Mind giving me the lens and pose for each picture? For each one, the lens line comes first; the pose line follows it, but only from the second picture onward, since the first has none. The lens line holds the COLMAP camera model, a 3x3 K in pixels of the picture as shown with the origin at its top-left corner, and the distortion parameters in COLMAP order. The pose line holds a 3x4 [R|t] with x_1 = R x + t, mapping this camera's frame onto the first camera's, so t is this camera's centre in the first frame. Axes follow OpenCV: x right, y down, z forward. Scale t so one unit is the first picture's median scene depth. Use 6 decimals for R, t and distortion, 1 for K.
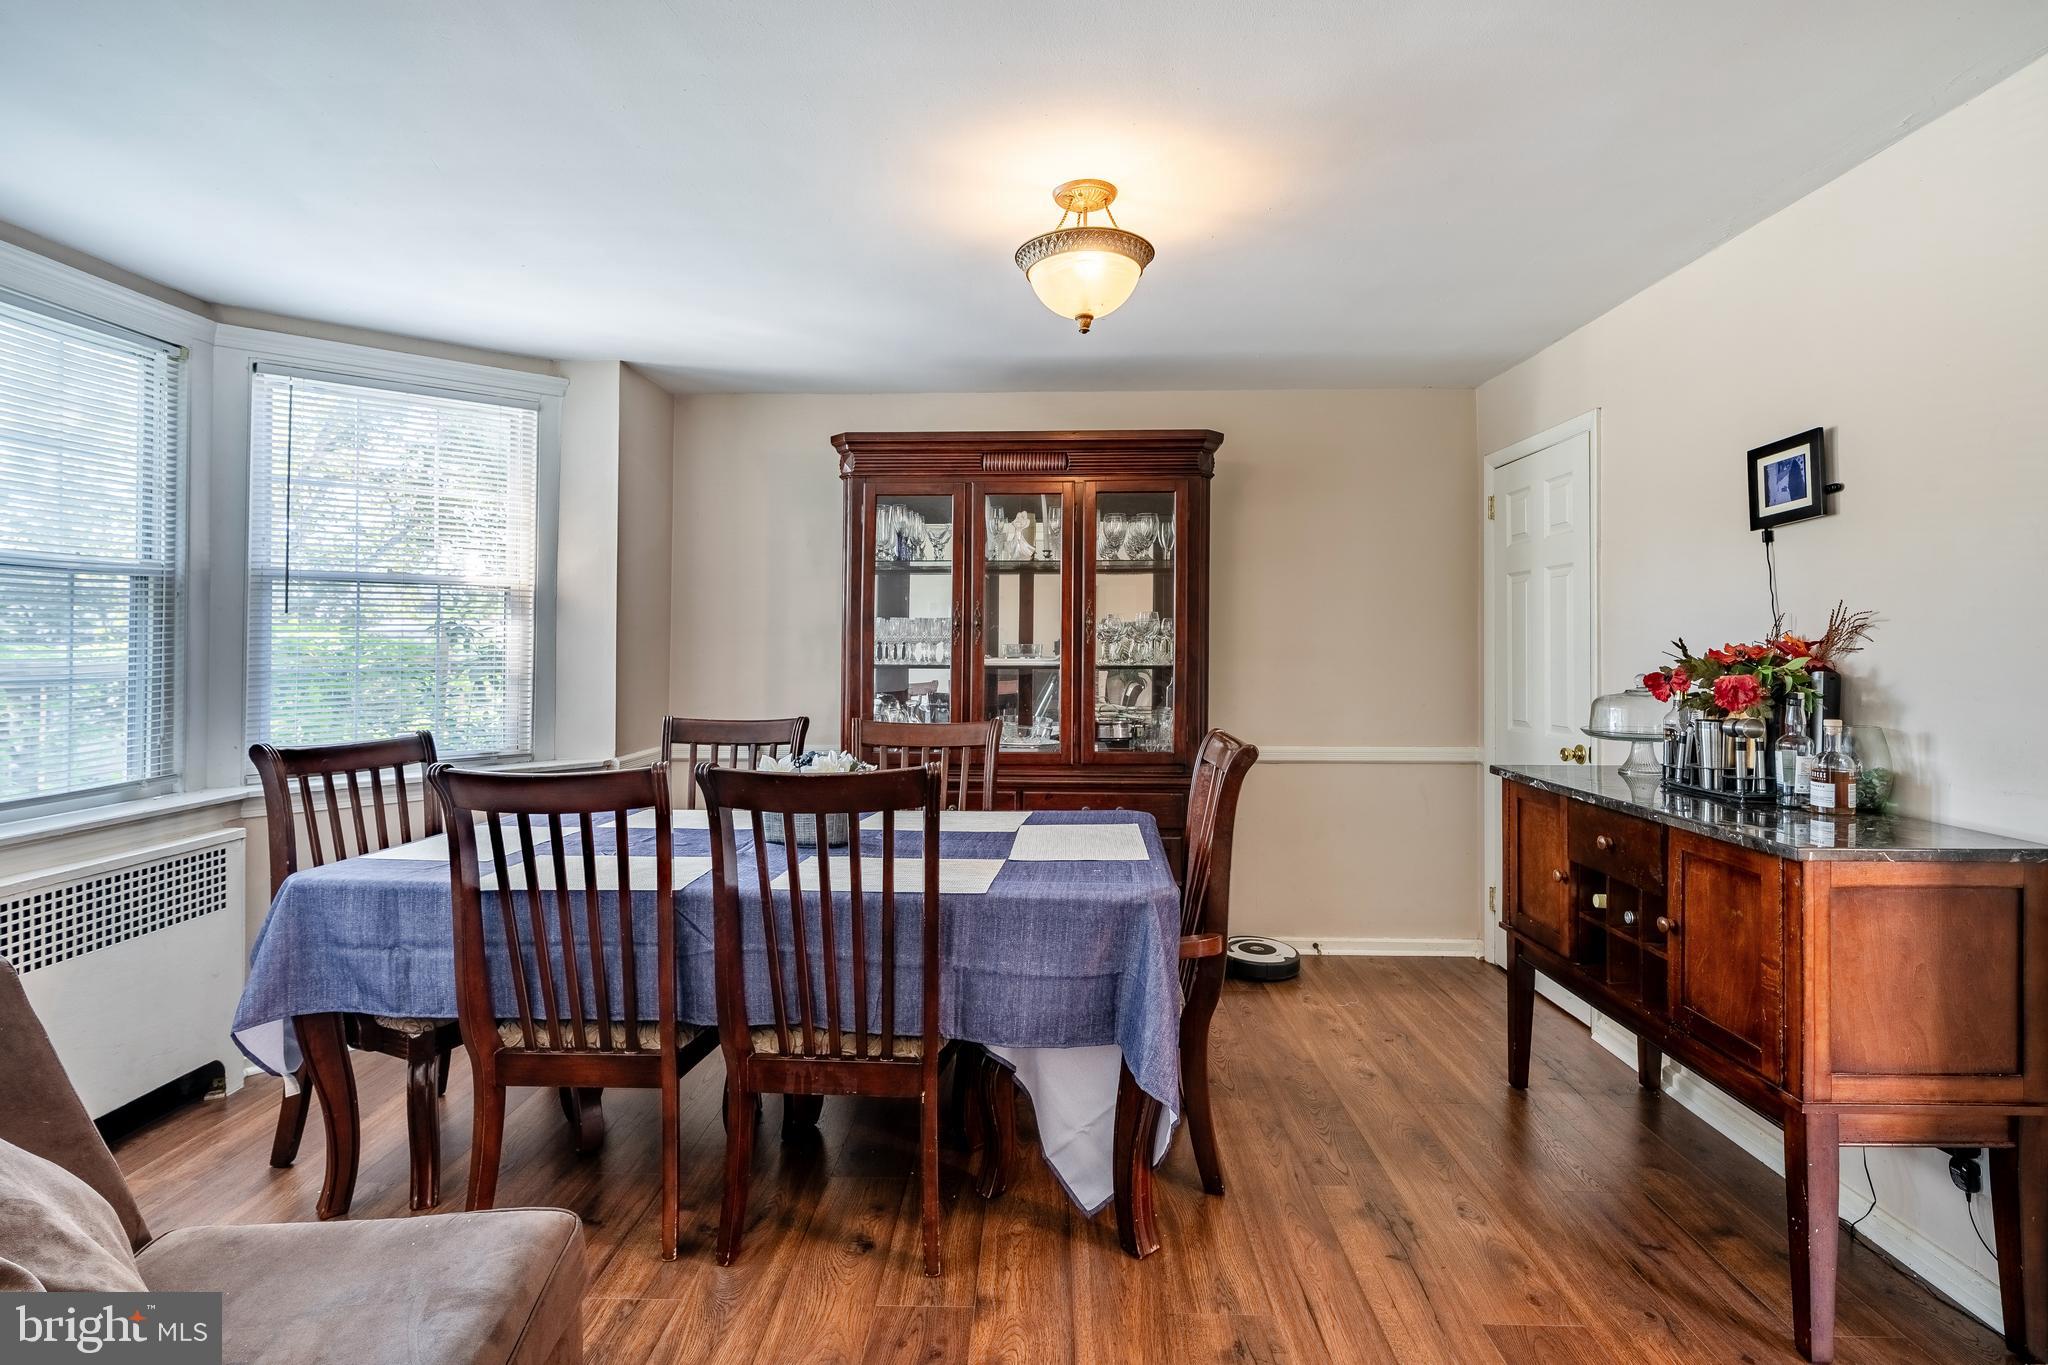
lens RADIAL K [[994.5, 0, 1018.4], [0, 994.5, 631.0], [0, 0, 1]] dist [-0.042768, -0.000018]
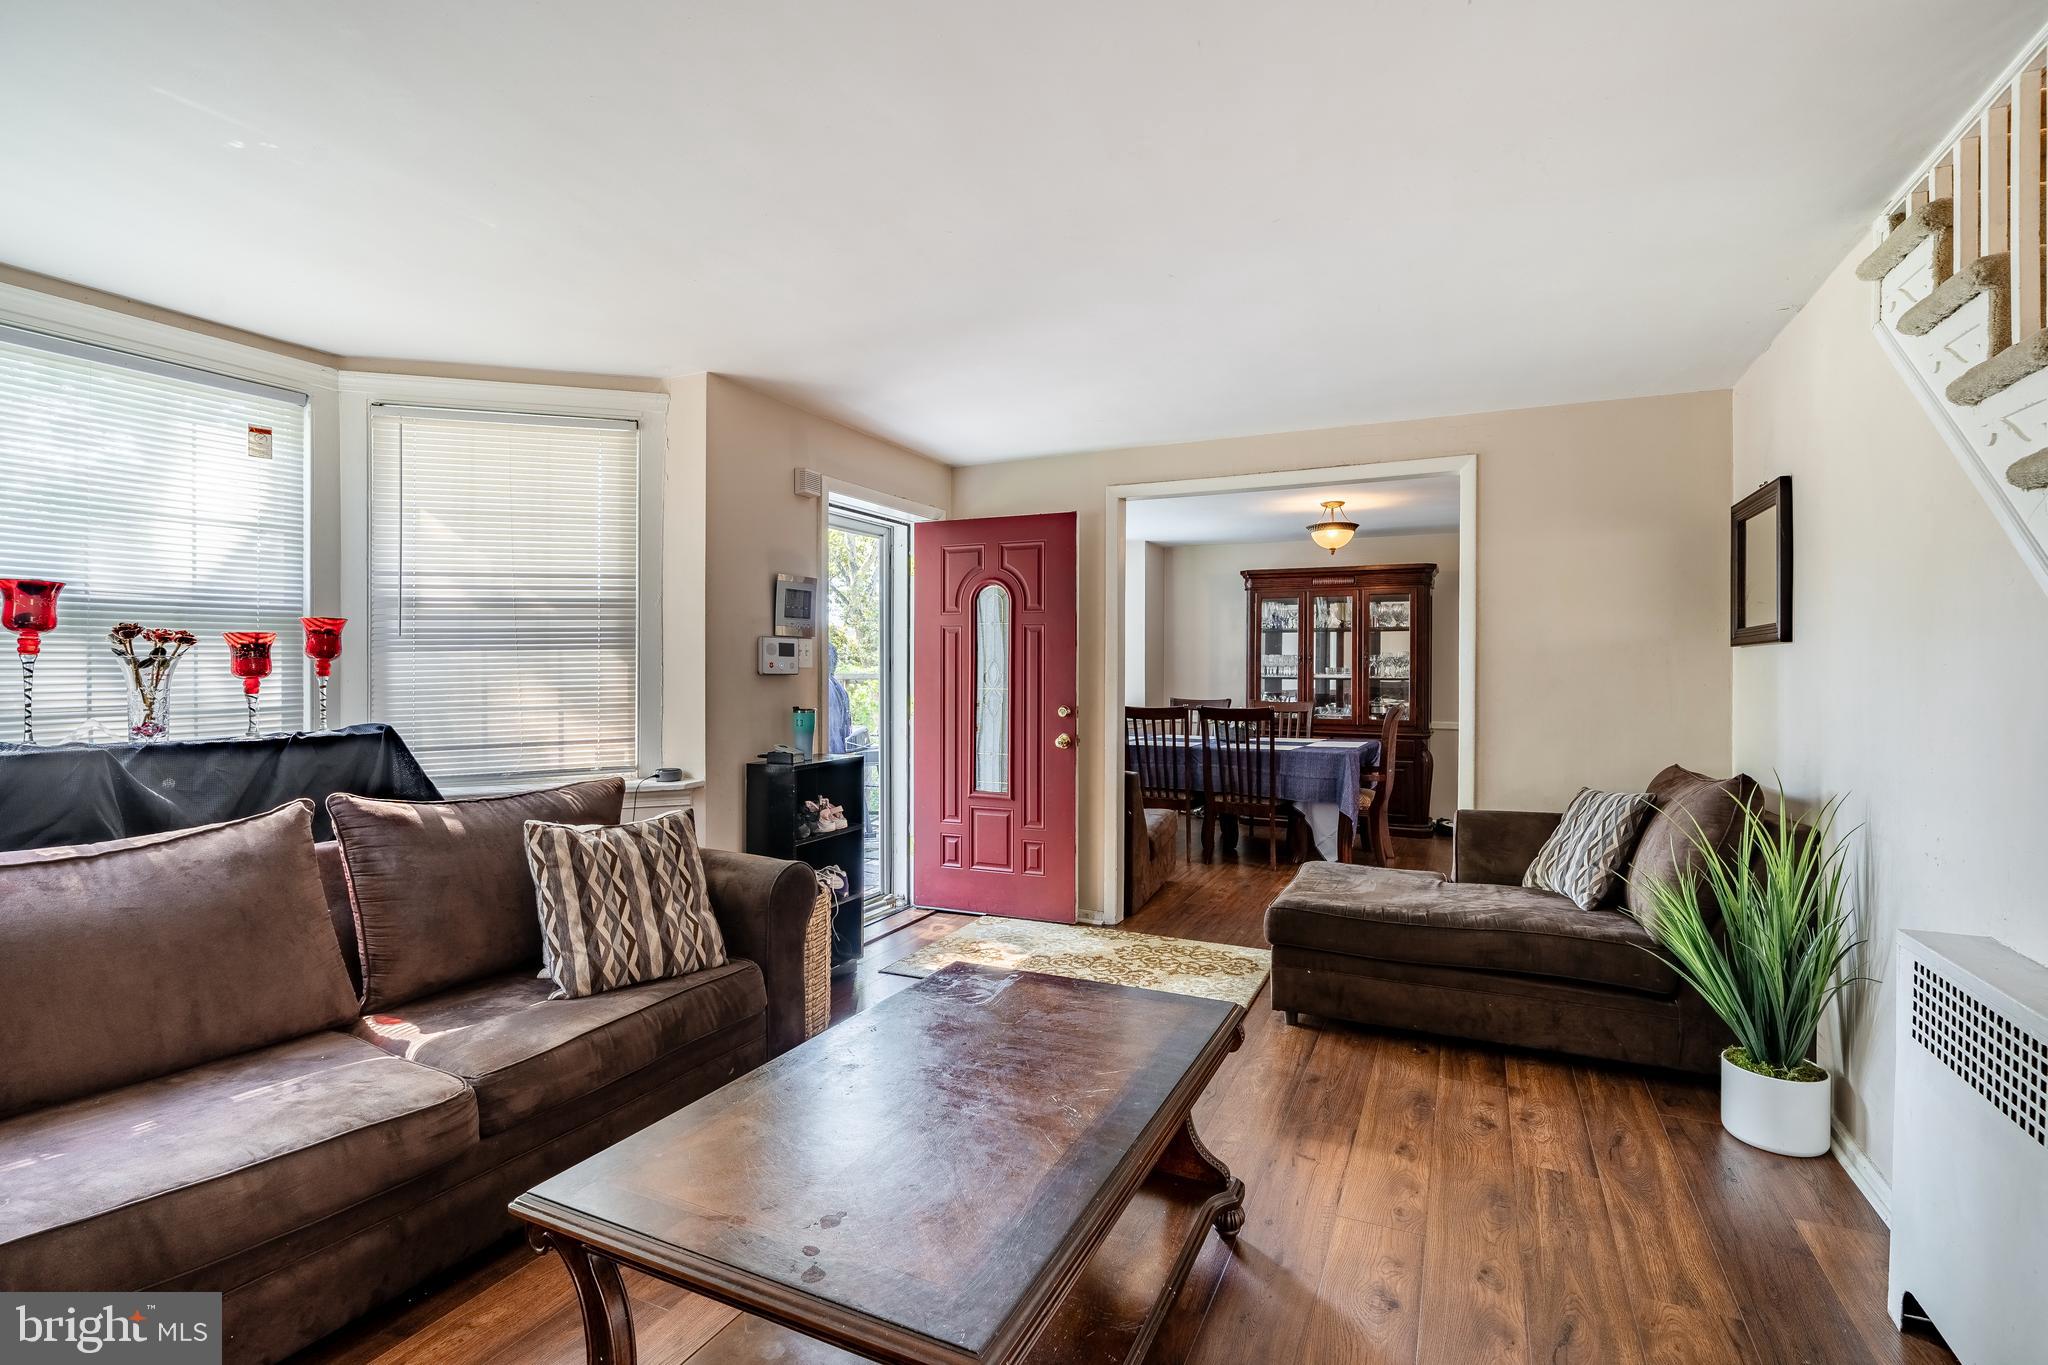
lens RADIAL K [[951.4, 0, 1018.5], [0, 951.4, 670.5], [0, 0, 1]] dist [-0.002205, -0.000119]
pose [[0.913555, 0.000259, -0.406716, 0.274889], [0.007739, 0.999808, 0.018019, -0.027438], [0.406642, -0.019609, 0.913377, -1.414450]]
